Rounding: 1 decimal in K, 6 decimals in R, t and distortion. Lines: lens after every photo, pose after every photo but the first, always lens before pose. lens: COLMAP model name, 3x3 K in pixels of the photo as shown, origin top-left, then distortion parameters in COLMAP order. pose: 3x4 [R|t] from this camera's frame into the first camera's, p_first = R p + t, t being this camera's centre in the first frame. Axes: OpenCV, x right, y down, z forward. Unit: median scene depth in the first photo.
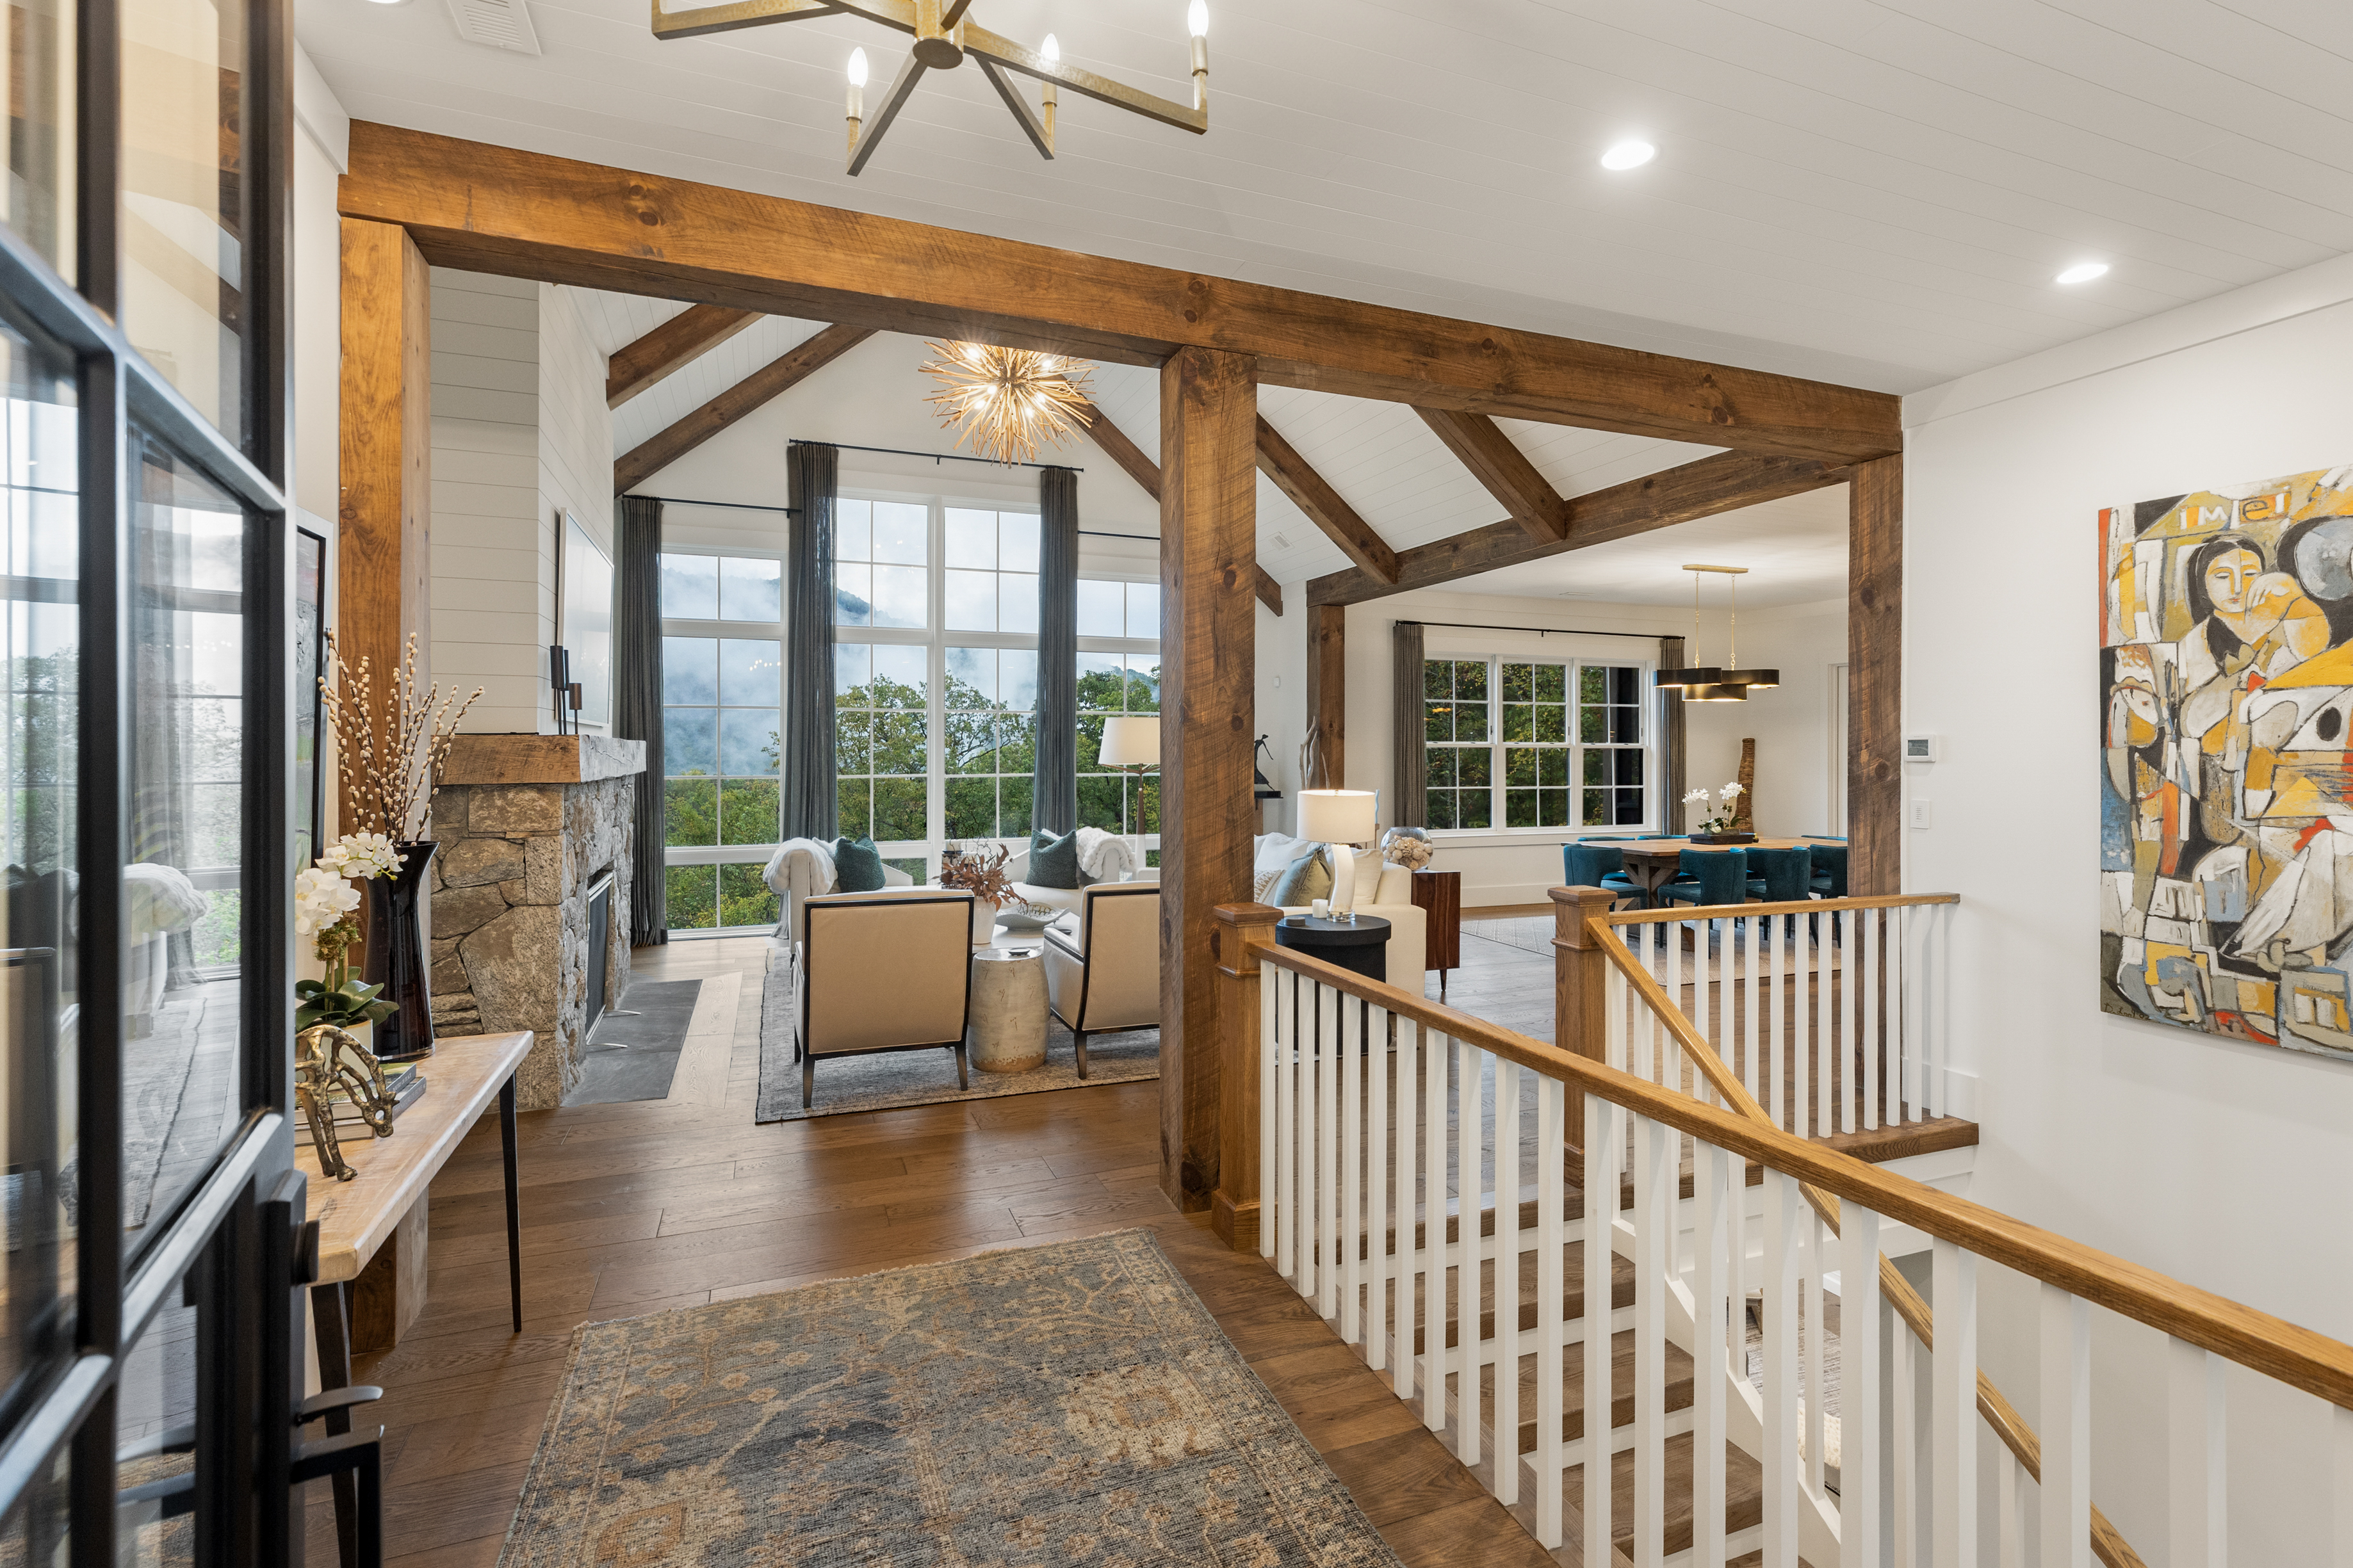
lens RADIAL K [[1086.1, 0, 1203.7], [0, 1086.1, 767.7], [0, 0, 1]] dist [0.001986, 0.000269]
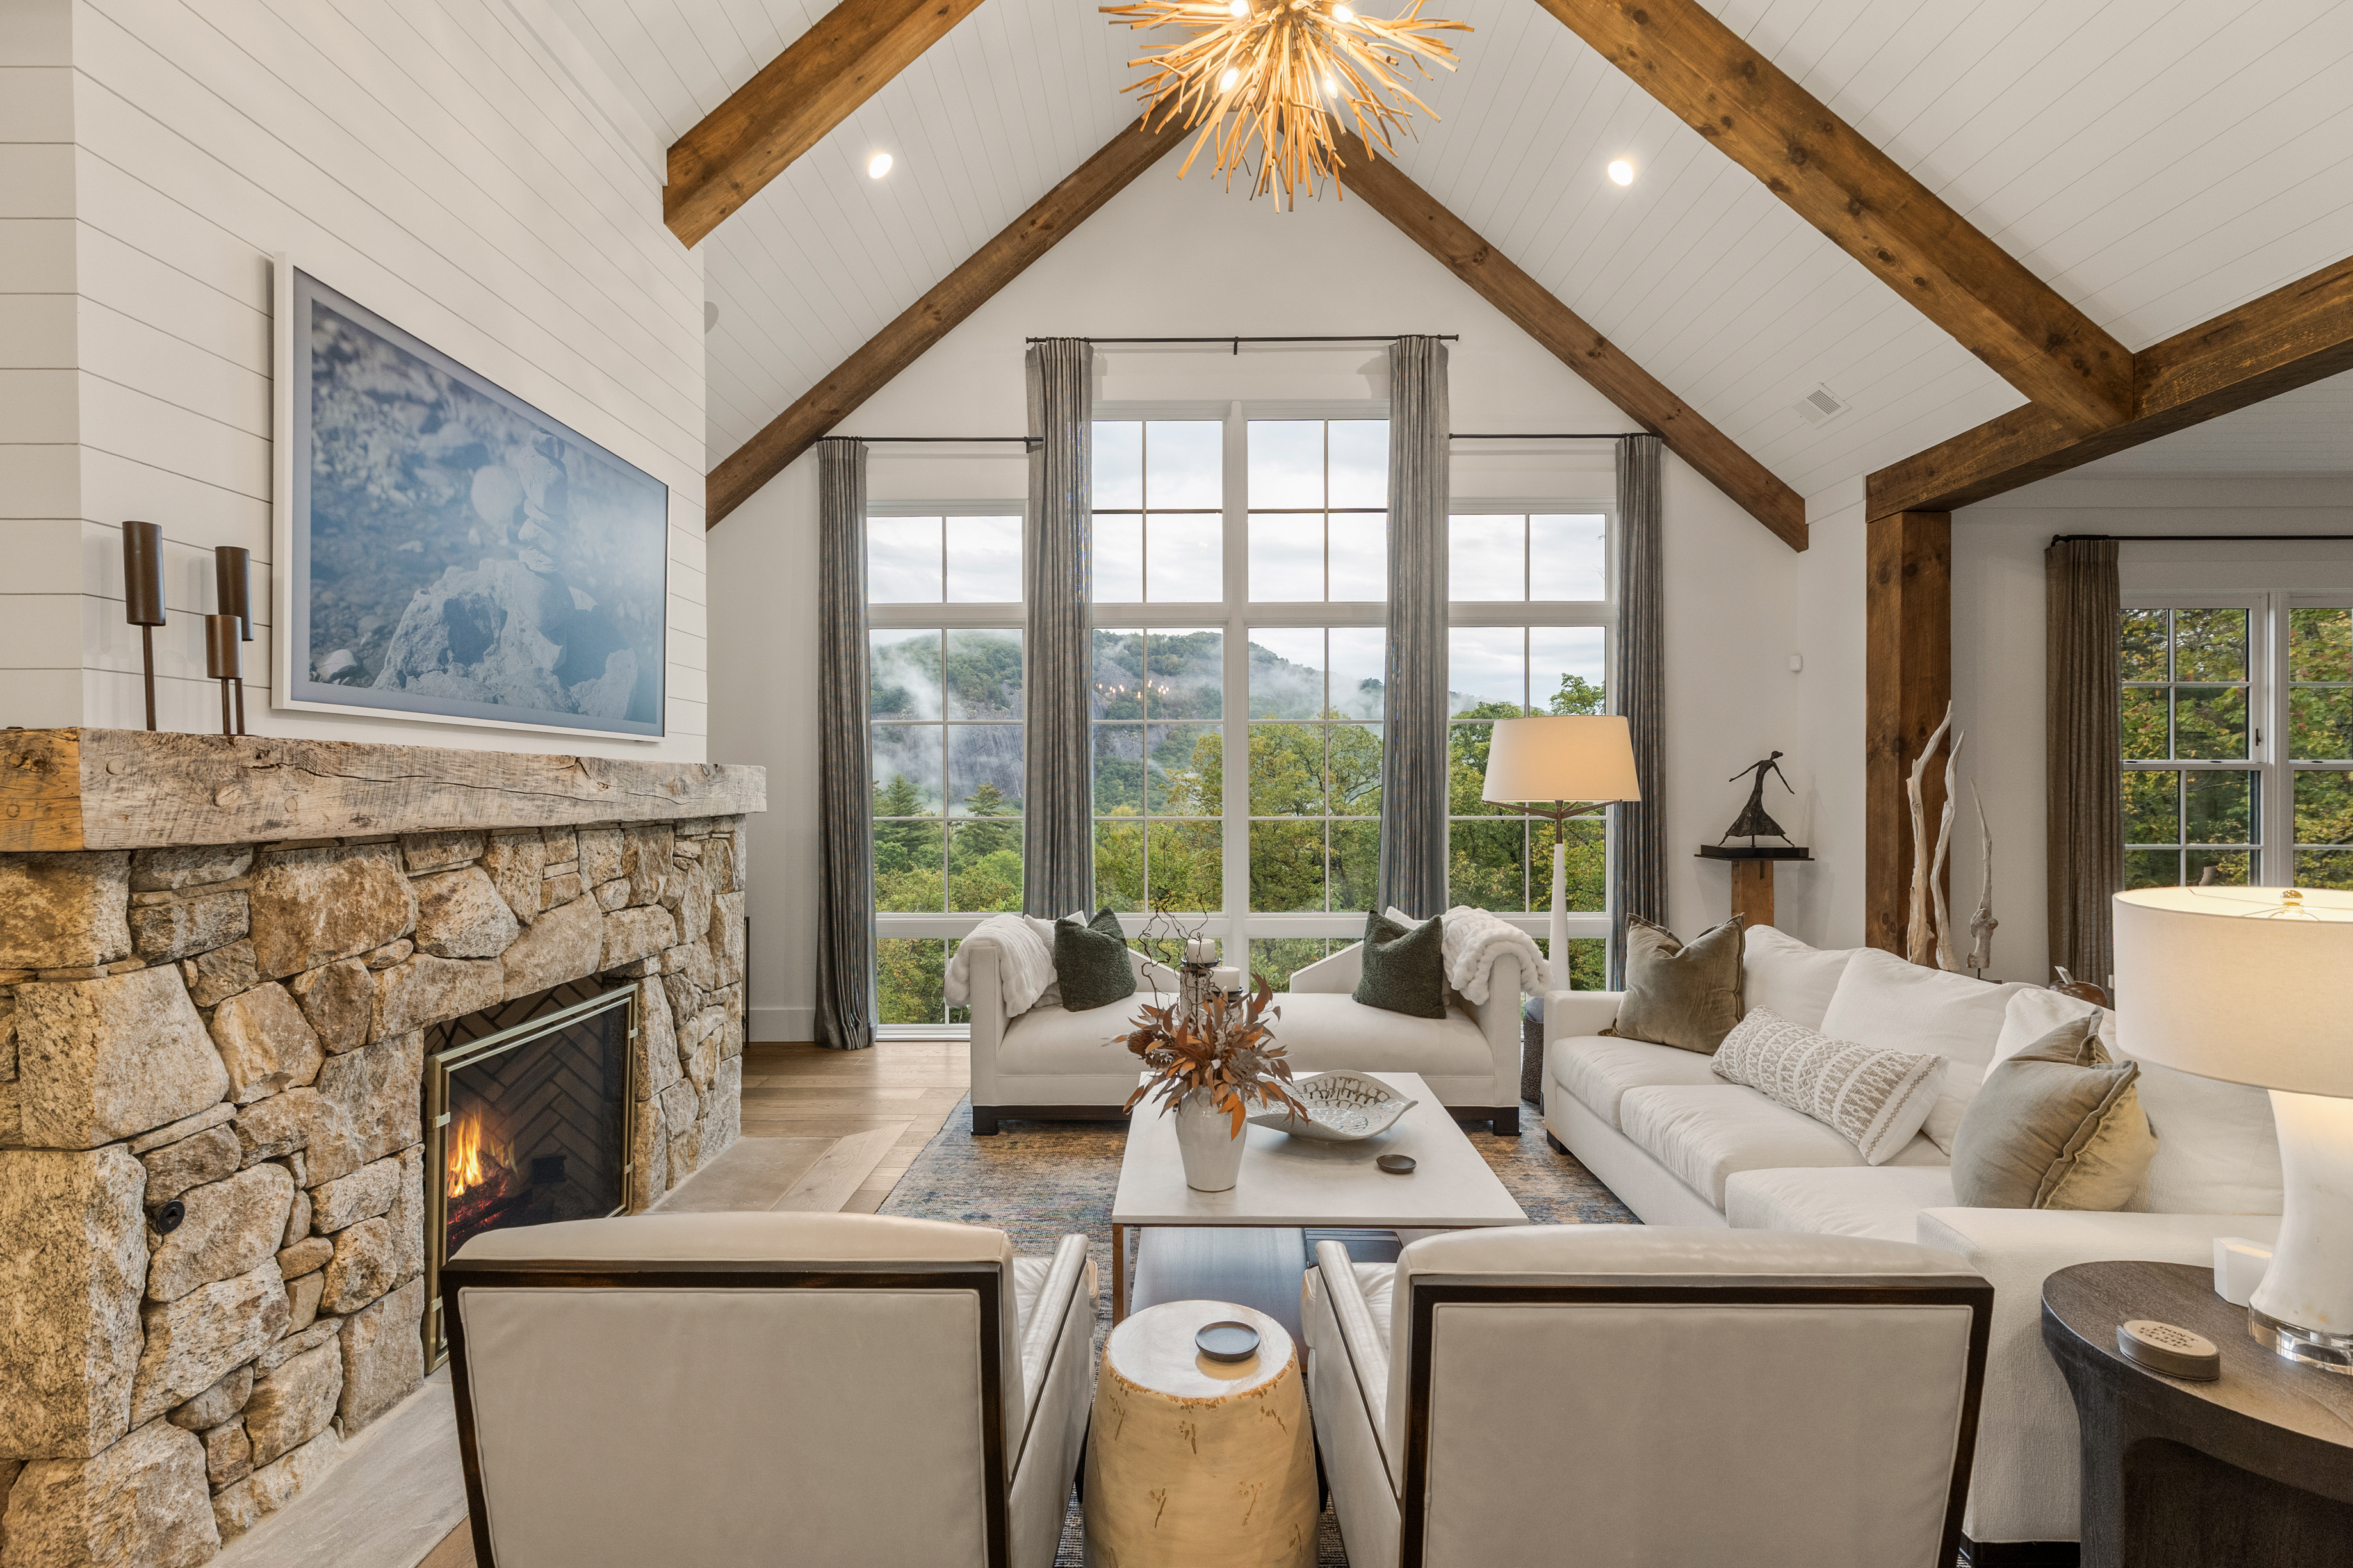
lens RADIAL K [[1060.6, 0, 1182.7], [0, 1060.6, 801.3], [0, 0, 1]] dist [0.005383, 0.000267]
pose [[0.928930, -0.001170, -0.370254, -0.033661], [-0.000111, 0.999994, -0.003440, -0.001497], [0.370256, 0.003237, 0.928924, 0.395445]]
